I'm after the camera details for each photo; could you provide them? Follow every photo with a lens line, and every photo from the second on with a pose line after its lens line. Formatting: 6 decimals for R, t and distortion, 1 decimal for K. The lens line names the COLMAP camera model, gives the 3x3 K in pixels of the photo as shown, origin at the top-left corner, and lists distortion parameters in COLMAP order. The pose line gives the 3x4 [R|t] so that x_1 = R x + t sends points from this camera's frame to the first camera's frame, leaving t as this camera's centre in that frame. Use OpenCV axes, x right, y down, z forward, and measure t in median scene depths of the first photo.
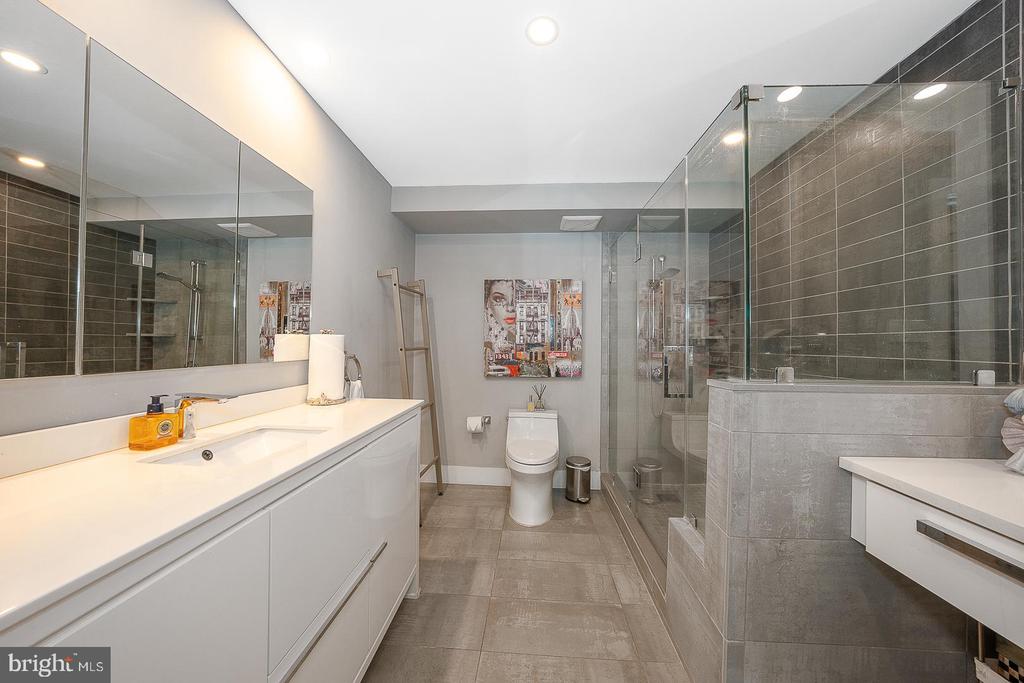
lens RADIAL K [[353.0, 0, 511.4], [0, 353.0, 337.7], [0, 0, 1]] dist [-0.014757, 0.000420]
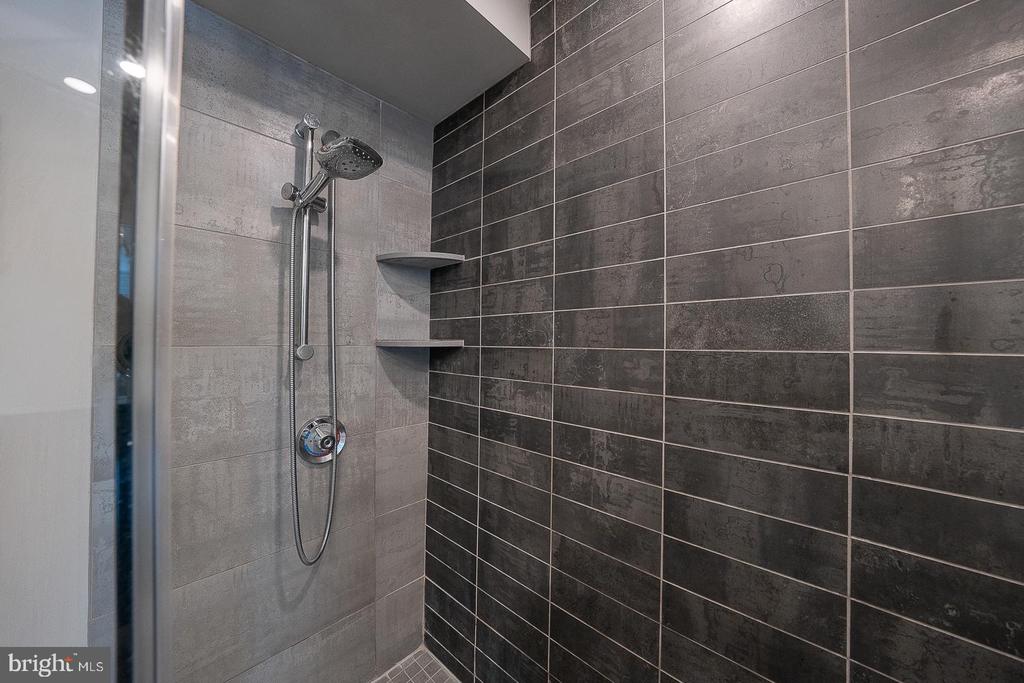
lens RADIAL K [[353.0, 0, 511.4], [0, 353.0, 337.7], [0, 0, 1]] dist [-0.014757, 0.000420]
pose [[0.639036, 0.007060, 0.769144, 0.265076], [-0.016857, 0.999846, 0.004828, -0.010686], [-0.768992, -0.016051, 0.639057, 0.610460]]
